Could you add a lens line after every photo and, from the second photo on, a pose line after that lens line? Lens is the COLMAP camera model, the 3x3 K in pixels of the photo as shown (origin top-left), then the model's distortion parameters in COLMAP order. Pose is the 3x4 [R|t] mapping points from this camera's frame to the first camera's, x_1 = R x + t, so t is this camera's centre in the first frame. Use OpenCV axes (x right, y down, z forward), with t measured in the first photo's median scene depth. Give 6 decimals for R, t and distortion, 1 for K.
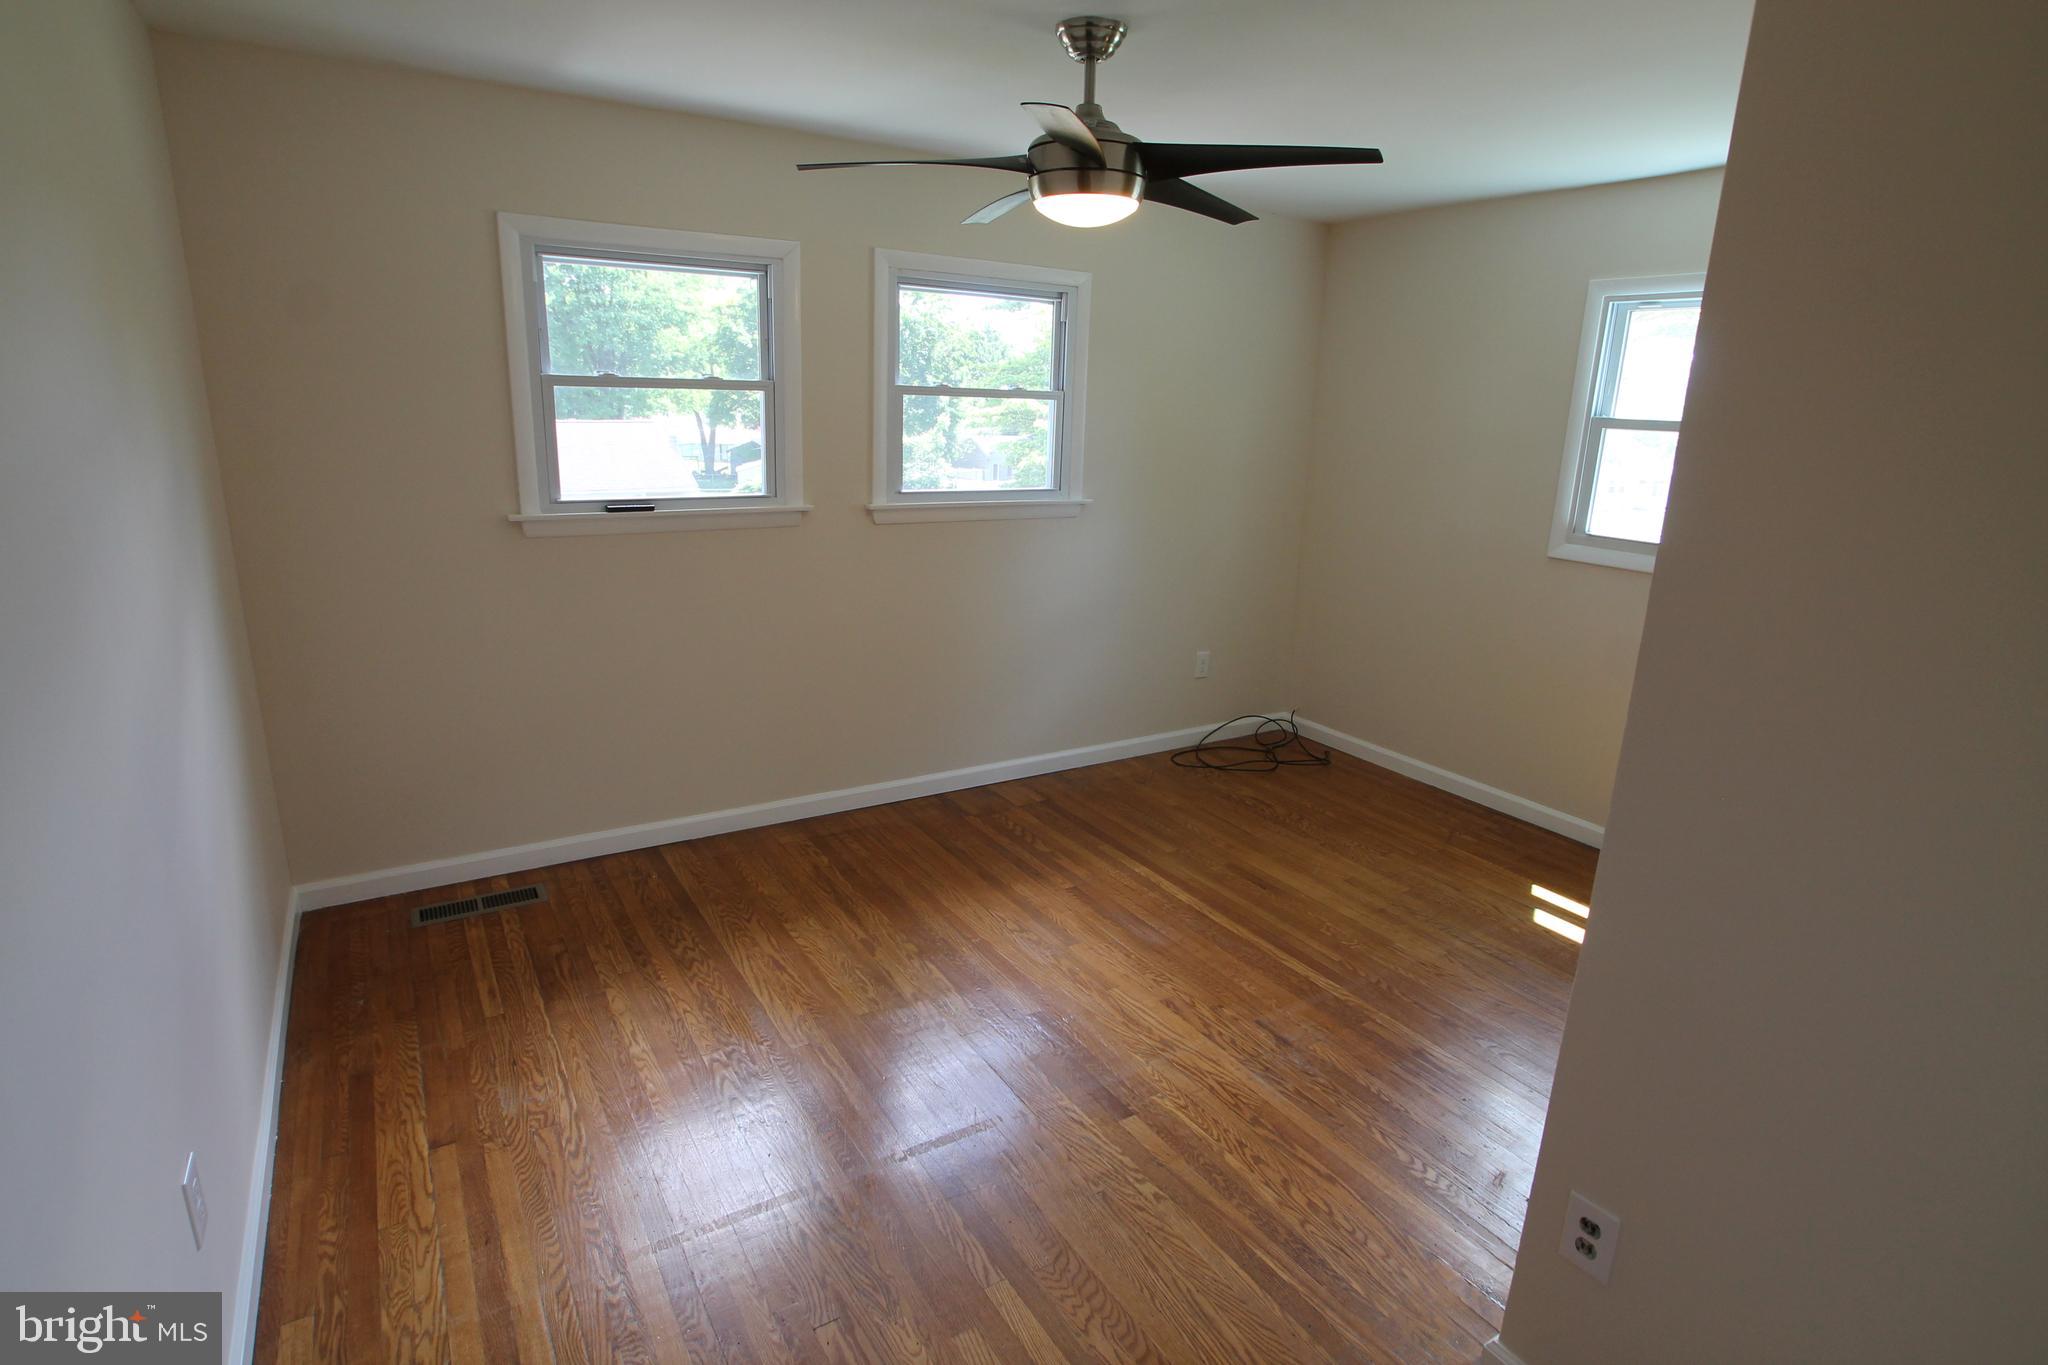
lens RADIAL K [[1042.2, 0, 1017.3], [0, 1042.2, 685.1], [0, 0, 1]] dist [-0.061212, 0.028730]
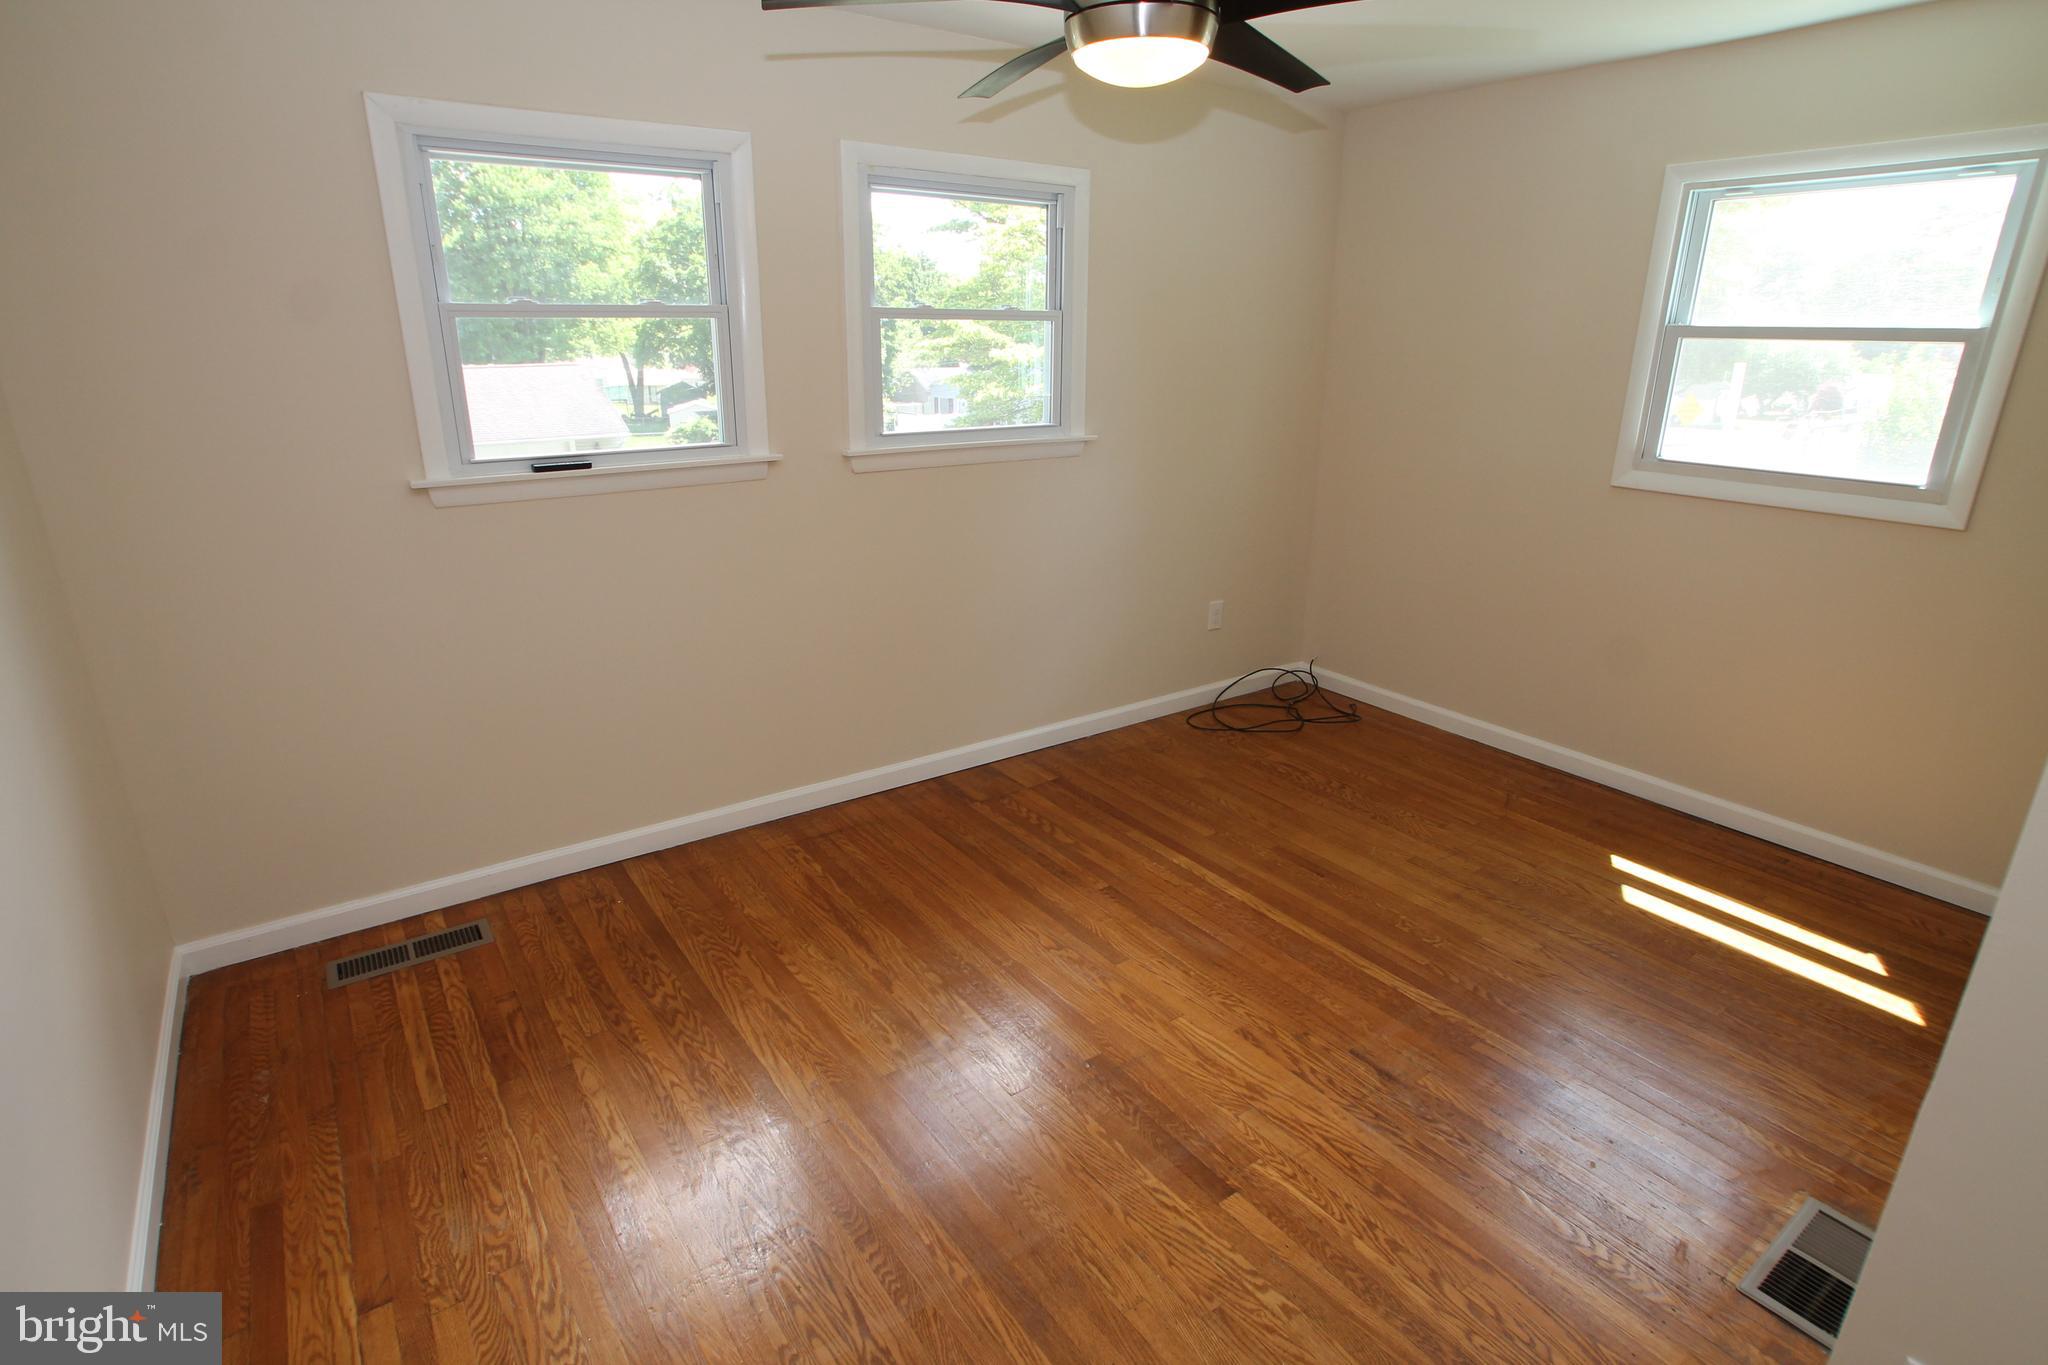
lens RADIAL K [[1042.2, 0, 1017.3], [0, 1042.2, 685.1], [0, 0, 1]] dist [-0.061212, 0.028730]
pose [[0.997880, -0.043316, 0.048566, -0.061793], [0.040197, 0.997175, 0.063445, -0.035560], [-0.051177, -0.061358, 0.996803, 0.157321]]
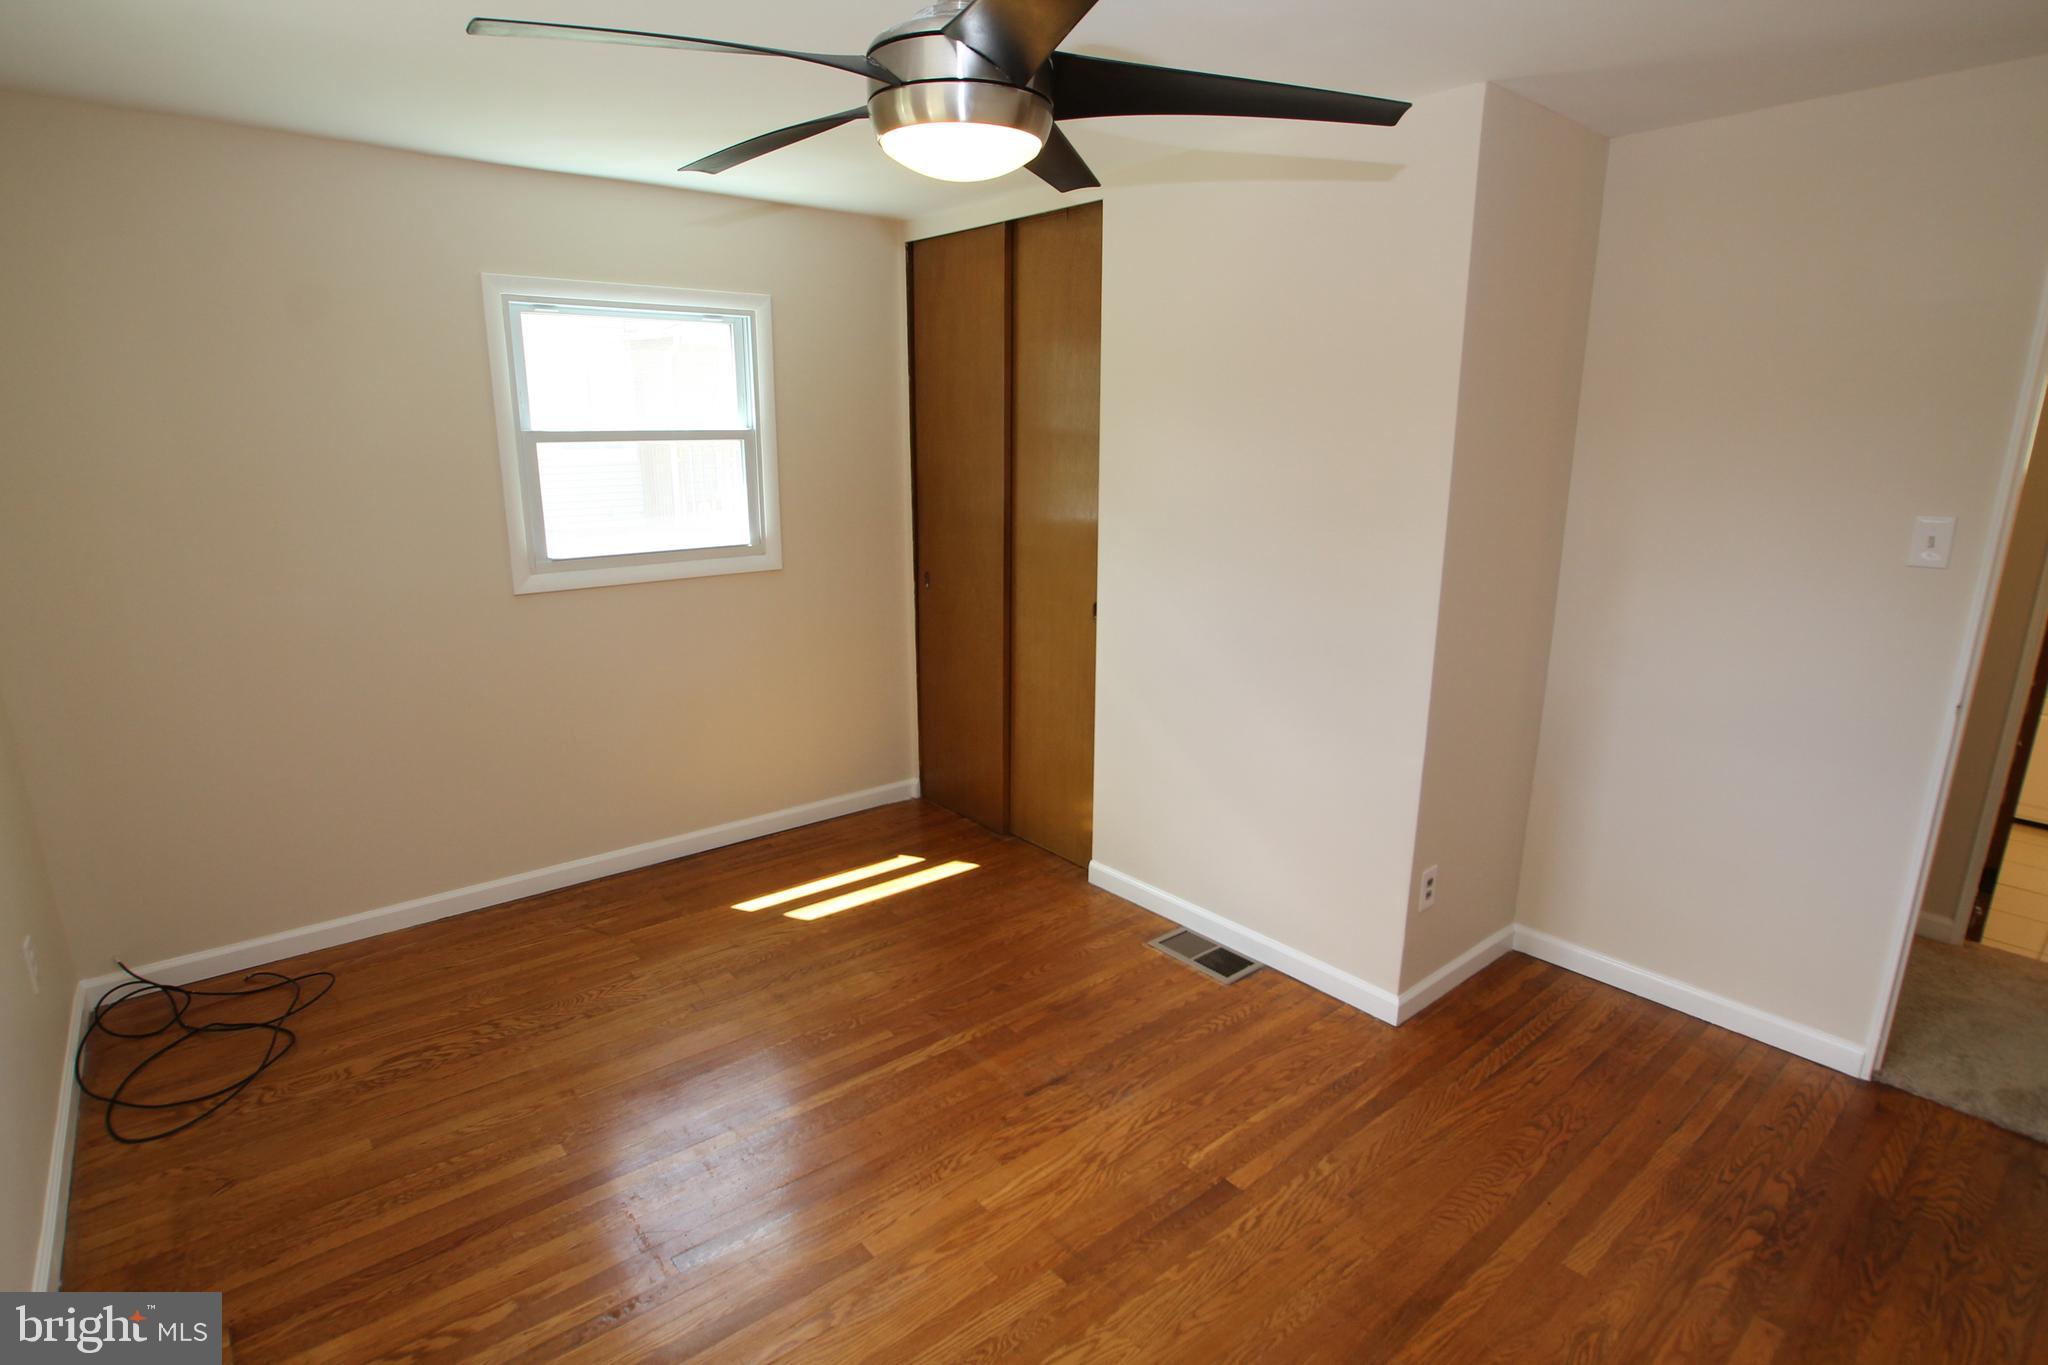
lens RADIAL K [[1056.0, 0, 1038.4], [0, 1056.0, 687.8], [0, 0, 1]] dist [-0.064428, 0.031916]
pose [[-0.145597, -0.271534, 0.951352, -0.485653], [0.253813, 0.919164, 0.301192, -0.250758], [-0.956233, 0.285318, -0.064909, 0.810174]]
